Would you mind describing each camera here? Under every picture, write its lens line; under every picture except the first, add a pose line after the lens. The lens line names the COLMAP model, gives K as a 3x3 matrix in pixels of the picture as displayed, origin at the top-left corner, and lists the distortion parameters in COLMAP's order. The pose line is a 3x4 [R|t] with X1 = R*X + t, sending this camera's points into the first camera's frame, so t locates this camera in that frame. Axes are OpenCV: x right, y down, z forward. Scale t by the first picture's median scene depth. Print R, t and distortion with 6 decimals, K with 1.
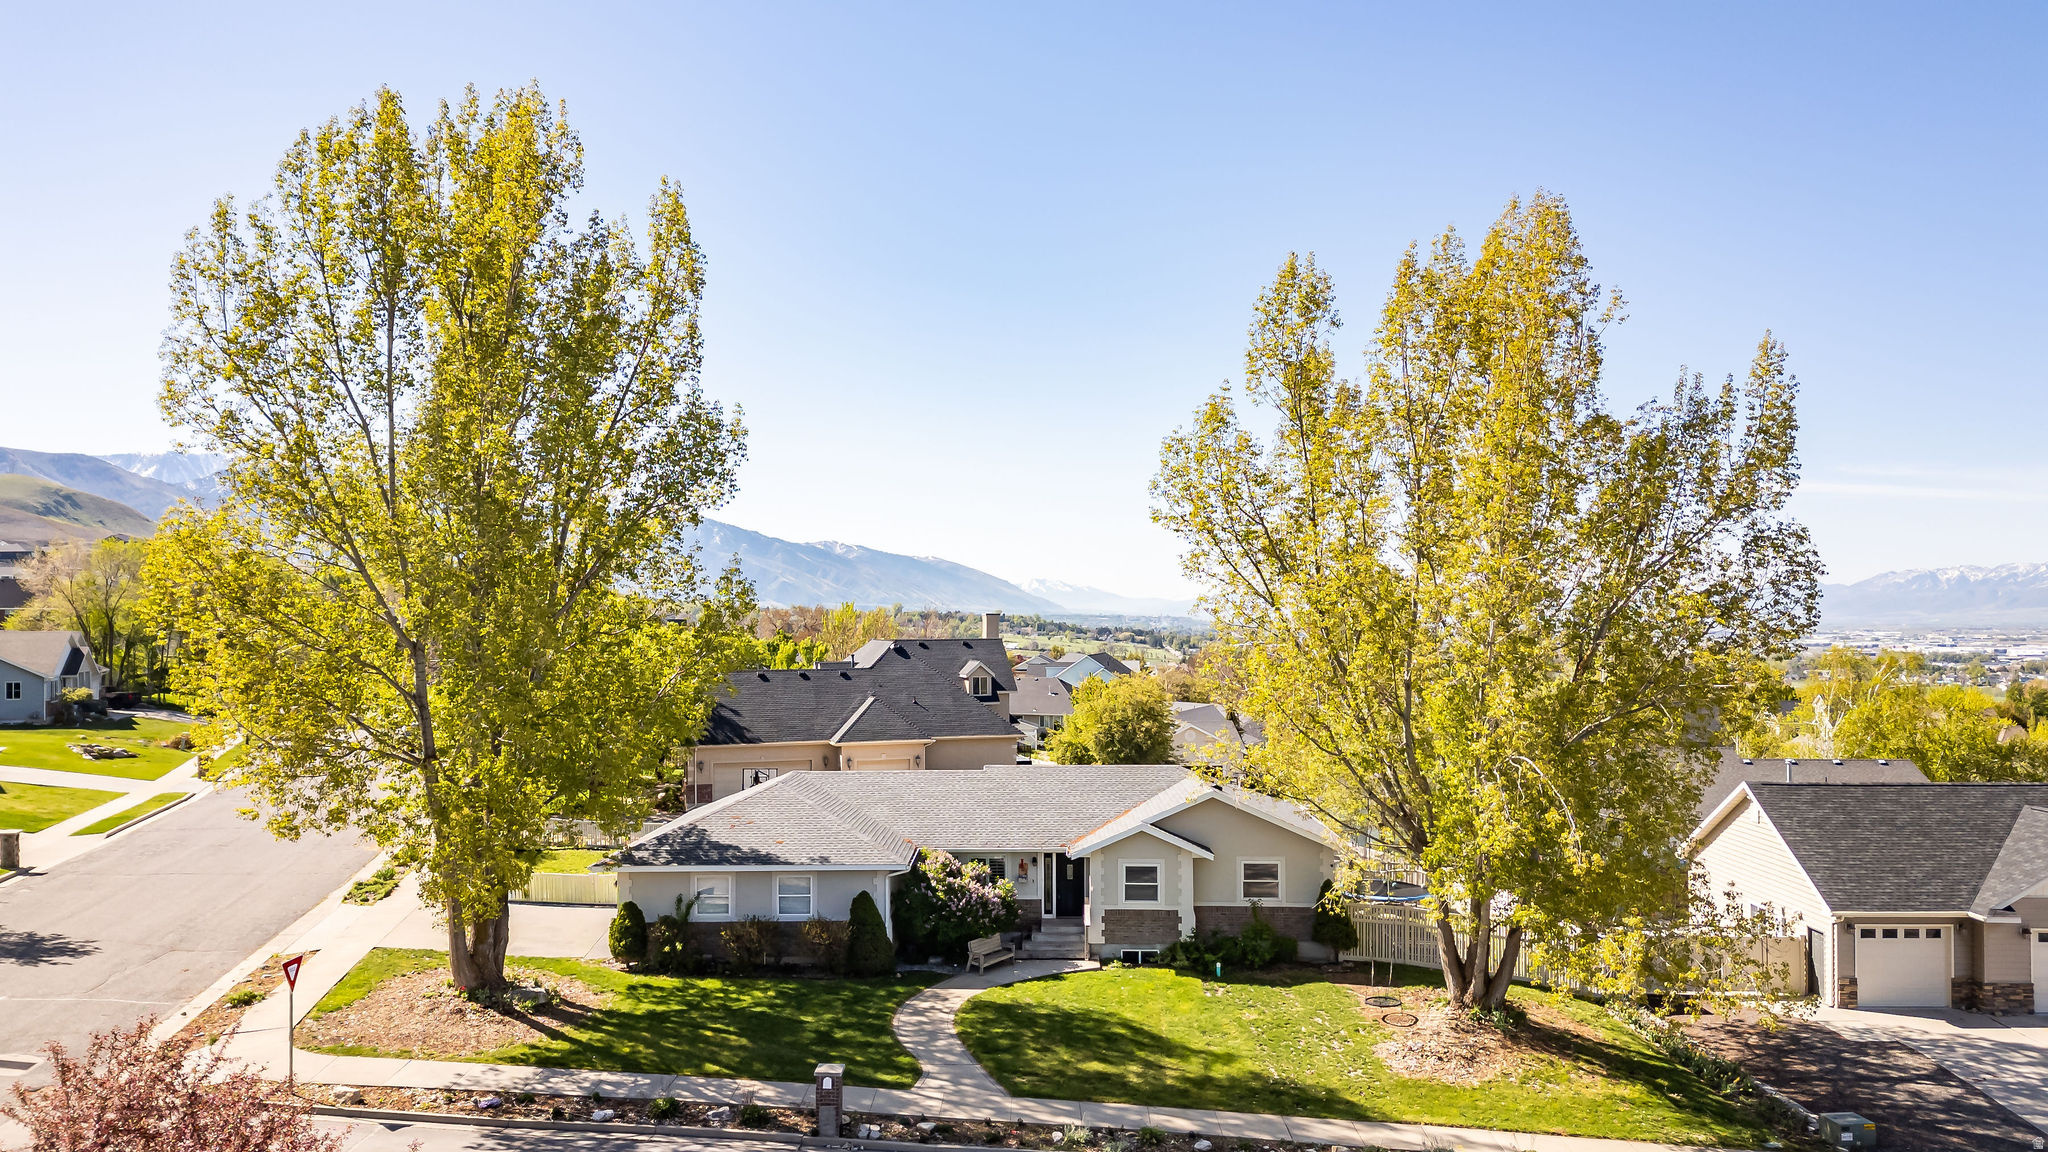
lens RADIAL K [[1430.3, 0, 1025.9], [0, 1430.3, 582.5], [0, 0, 1]] dist [0.033795, -0.020675]
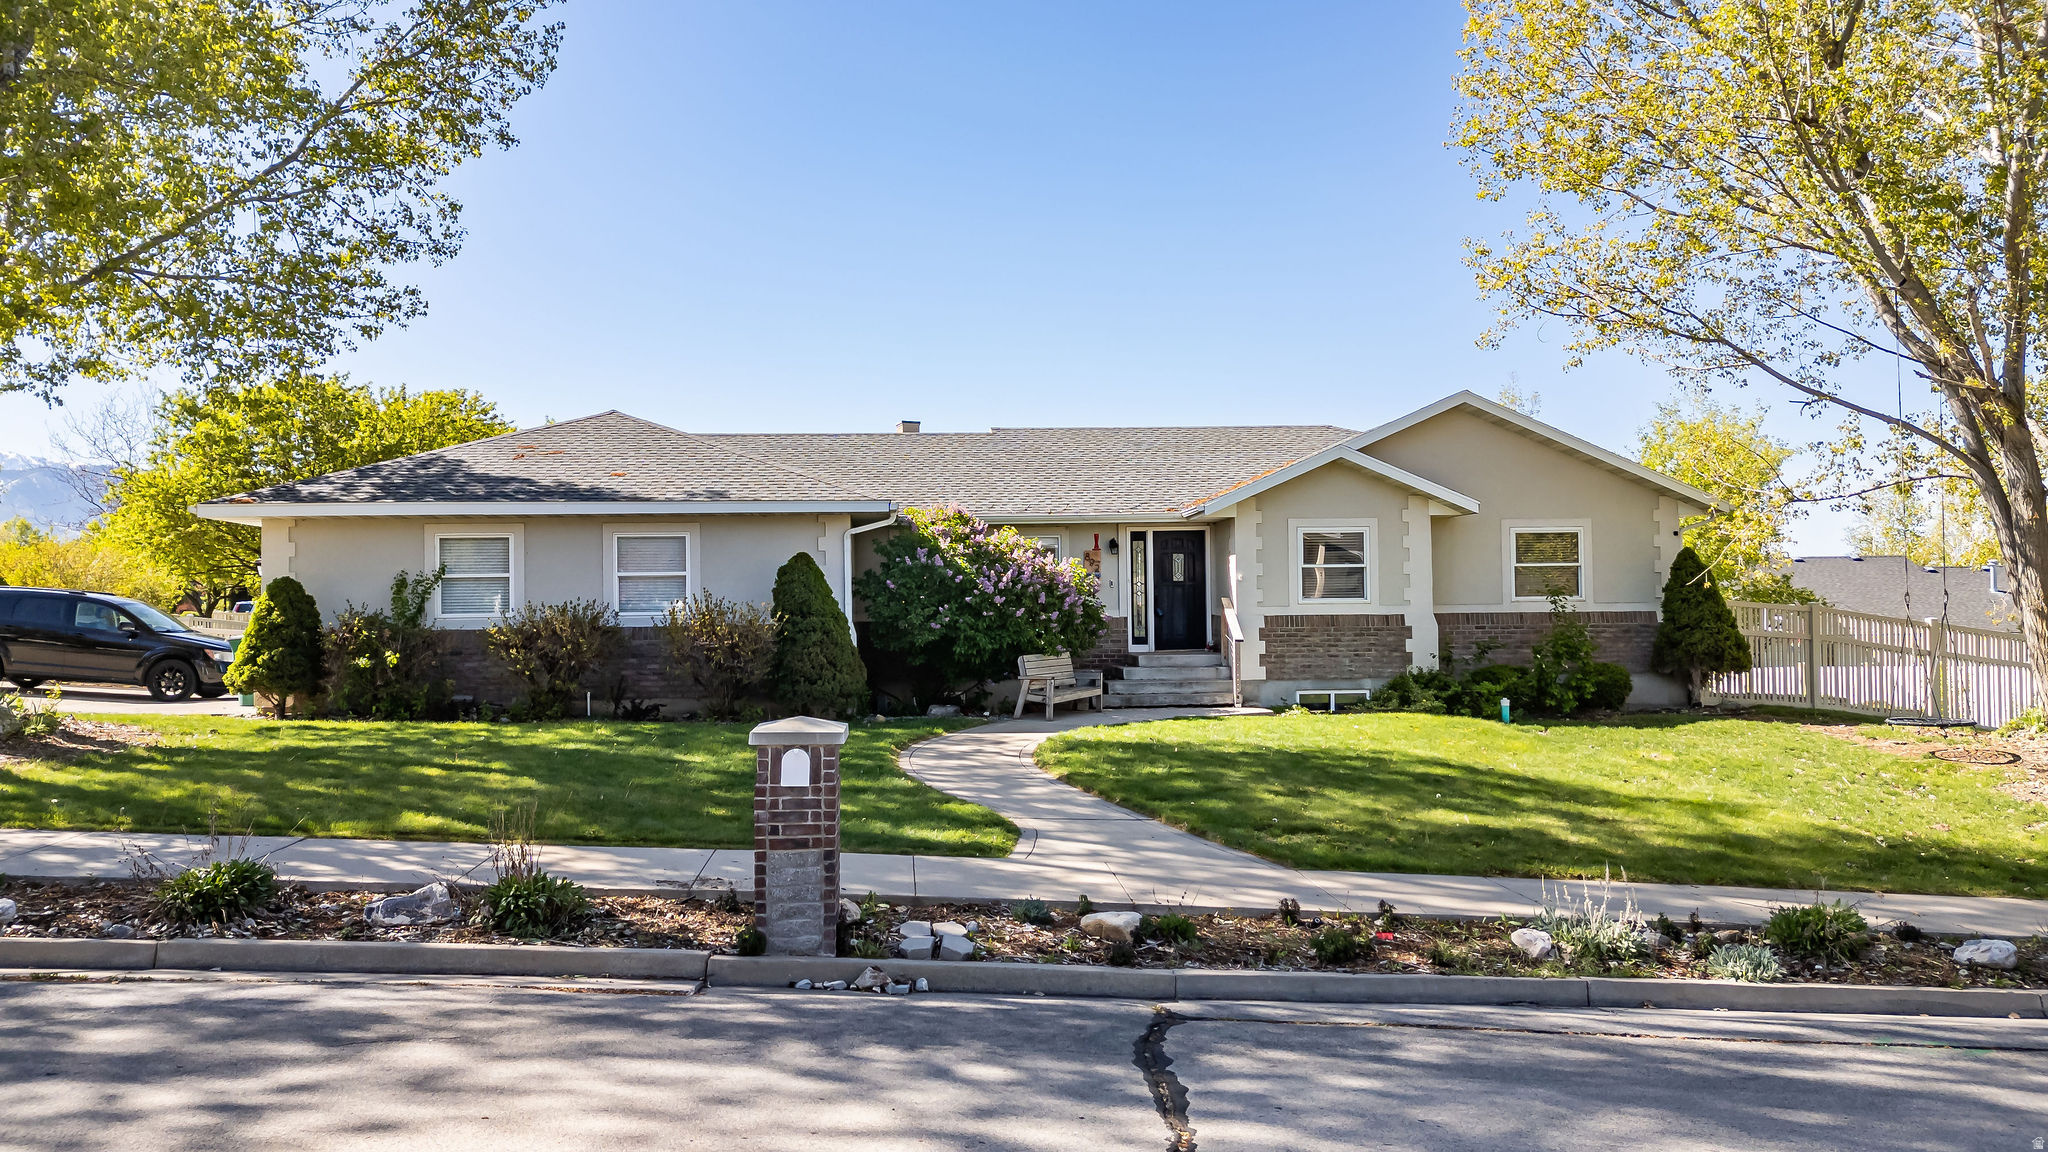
lens RADIAL K [[1430.3, 0, 1024.2], [0, 1430.3, 586.5], [0, 0, 1]] dist [0.033795, -0.020675]
pose [[0.994404, -0.006131, 0.105463, -0.088734], [0.006415, 0.999977, -0.002353, 0.226061], [-0.105446, 0.003017, 0.994420, 0.513171]]
